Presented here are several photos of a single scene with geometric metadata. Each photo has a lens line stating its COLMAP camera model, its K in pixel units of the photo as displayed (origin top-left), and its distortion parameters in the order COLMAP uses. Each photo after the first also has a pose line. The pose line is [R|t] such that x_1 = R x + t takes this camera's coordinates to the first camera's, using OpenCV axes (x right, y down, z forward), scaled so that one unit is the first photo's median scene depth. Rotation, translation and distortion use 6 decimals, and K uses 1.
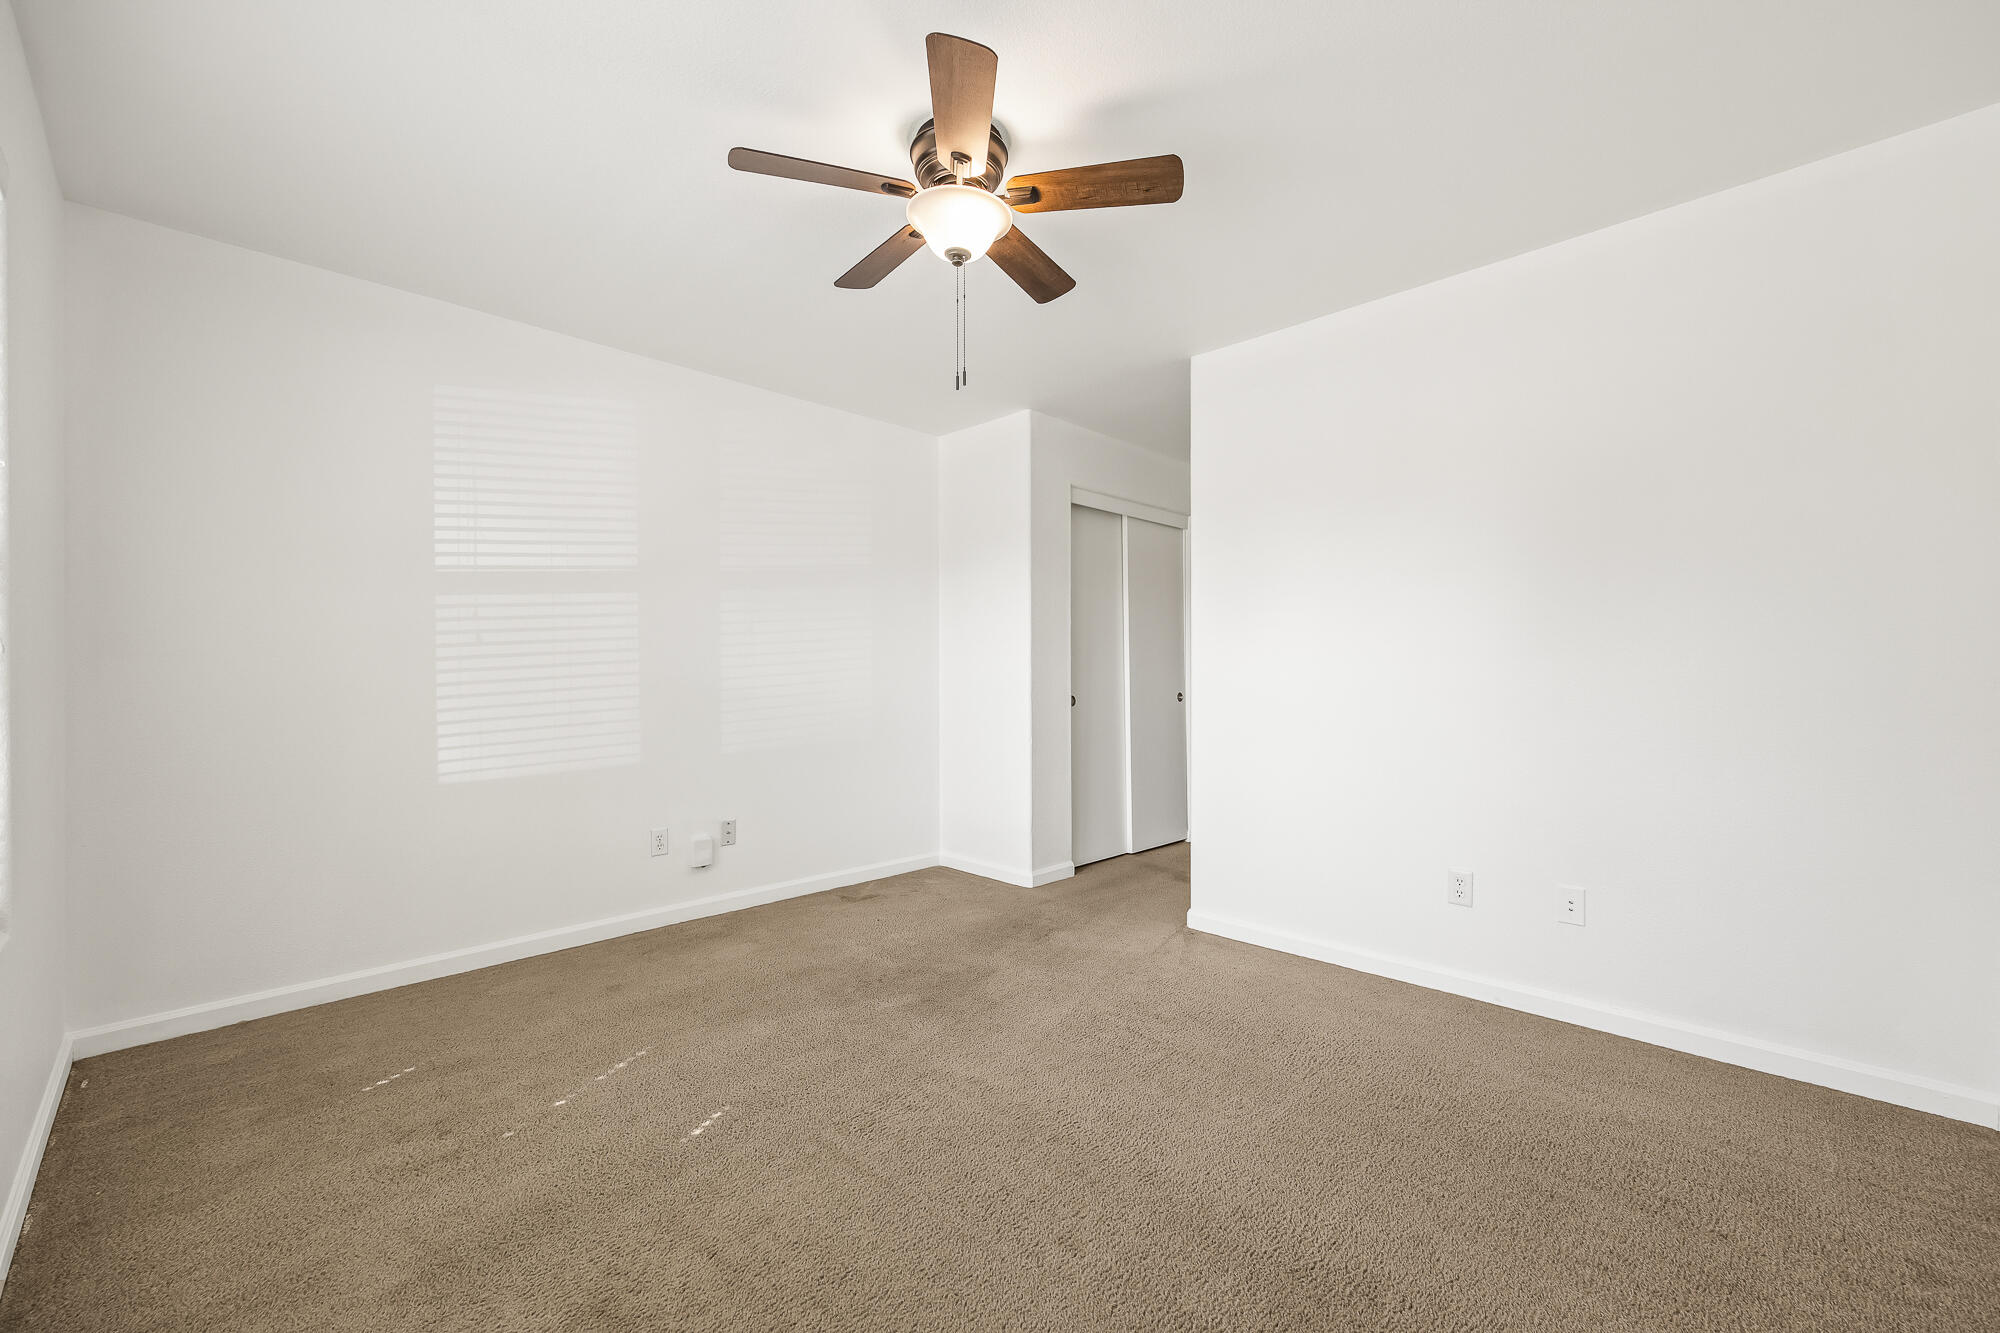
lens RADIAL K [[806.8, 0, 1003.2], [0, 806.8, 675.2], [0, 0, 1]] dist [0.000409, 0.000700]
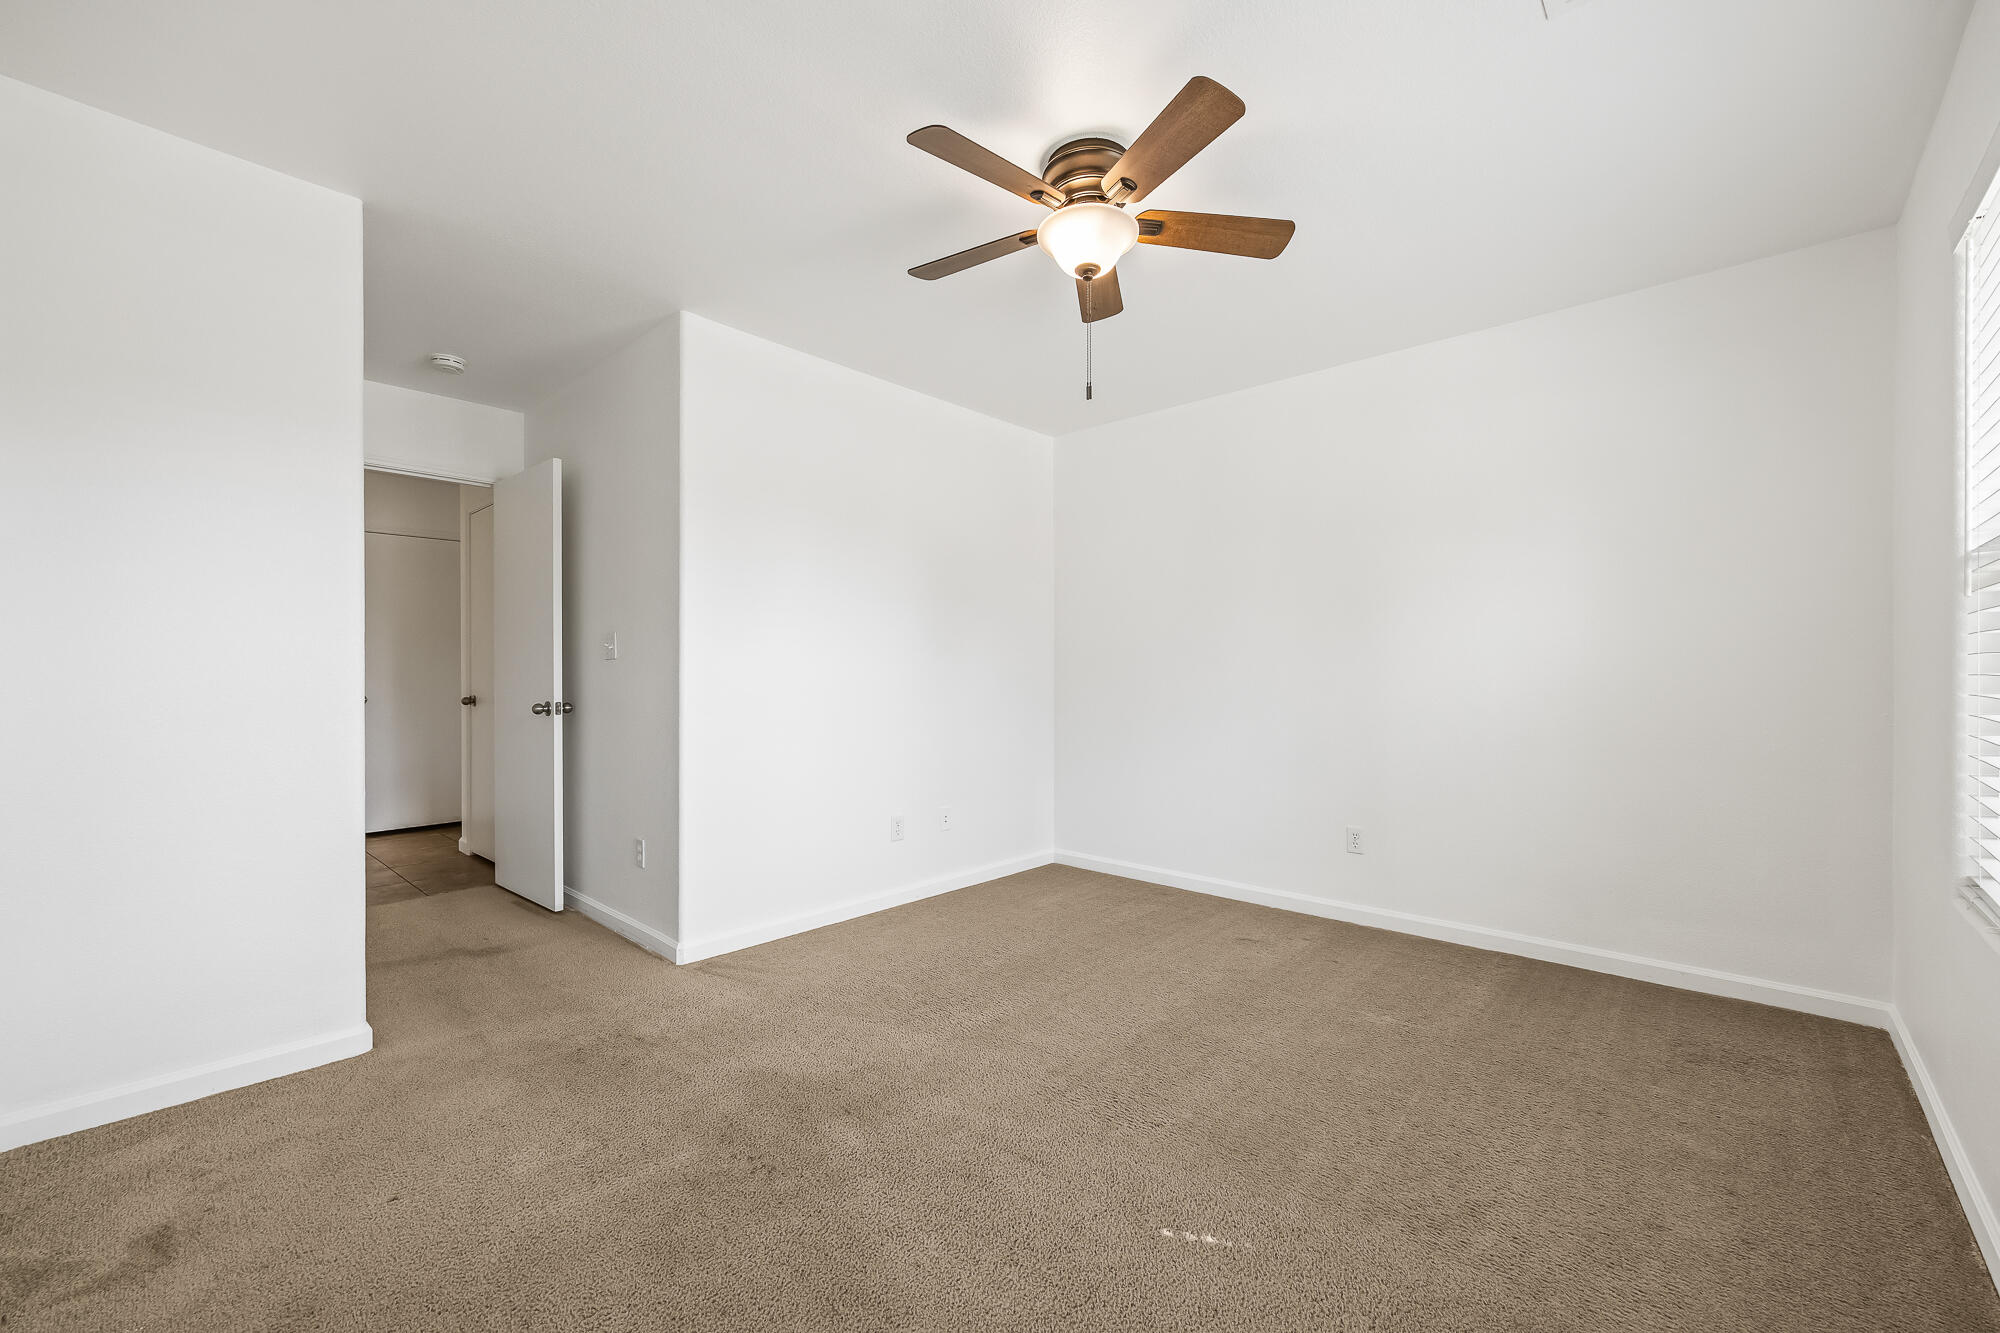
lens RADIAL K [[806.8, 0, 1003.2], [0, 806.8, 675.2], [0, 0, 1]] dist [0.000409, 0.000700]
pose [[-0.046033, 0.004138, 0.998931, -0.791986], [0.003321, 0.999987, -0.003989, 0.006252], [-0.998934, 0.003133, -0.046046, 0.837511]]
